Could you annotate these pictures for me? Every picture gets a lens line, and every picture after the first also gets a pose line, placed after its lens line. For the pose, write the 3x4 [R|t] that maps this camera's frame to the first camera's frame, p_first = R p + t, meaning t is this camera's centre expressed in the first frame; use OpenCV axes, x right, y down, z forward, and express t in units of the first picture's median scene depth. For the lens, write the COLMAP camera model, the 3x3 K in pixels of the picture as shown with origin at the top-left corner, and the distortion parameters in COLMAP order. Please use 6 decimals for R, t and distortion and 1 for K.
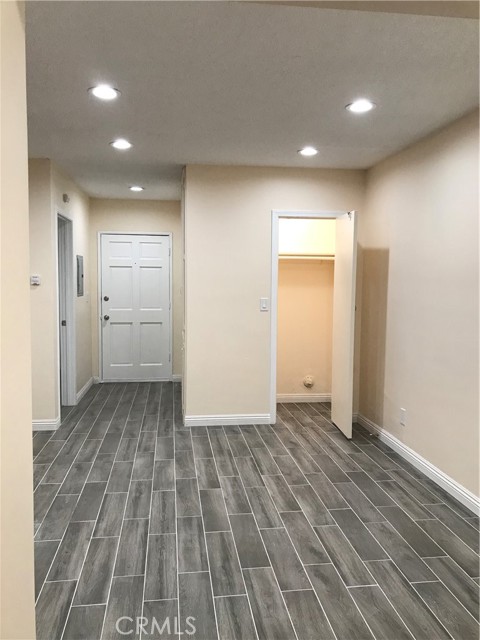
lens RADIAL K [[524.3, 0, 241.0], [0, 524.3, 323.4], [0, 0, 1]] dist [-0.000363, 0.003133]
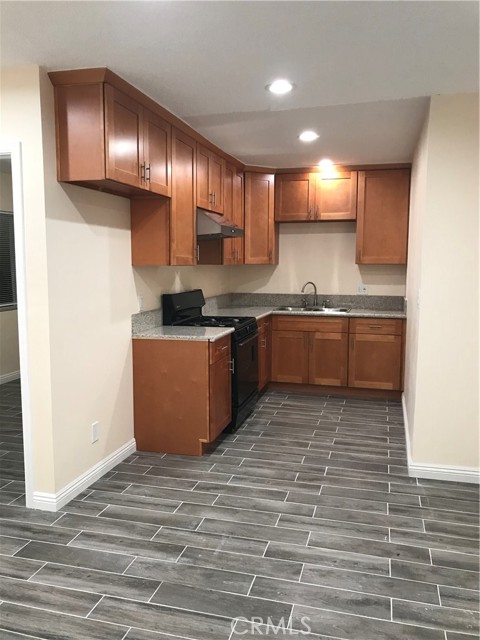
lens RADIAL K [[524.3, 0, 242.4], [0, 524.3, 321.5], [0, 0, 1]] dist [-0.000363, 0.003133]
pose [[-0.386689, 0.095719, -0.917229, 0.304855], [-0.085961, 0.986528, 0.139191, -0.121720], [0.918195, 0.132670, -0.373251, 1.343065]]
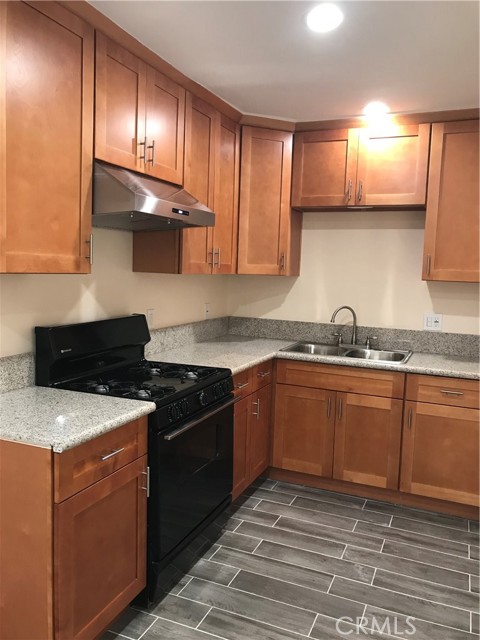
lens RADIAL K [[524.3, 0, 245.3], [0, 524.3, 313.5], [0, 0, 1]] dist [-0.000363, 0.003133]
pose [[-0.504929, 0.050029, -0.861710, -0.435884], [-0.114775, 0.985562, 0.124473, -0.124614], [0.855496, 0.161753, -0.491897, 1.226255]]
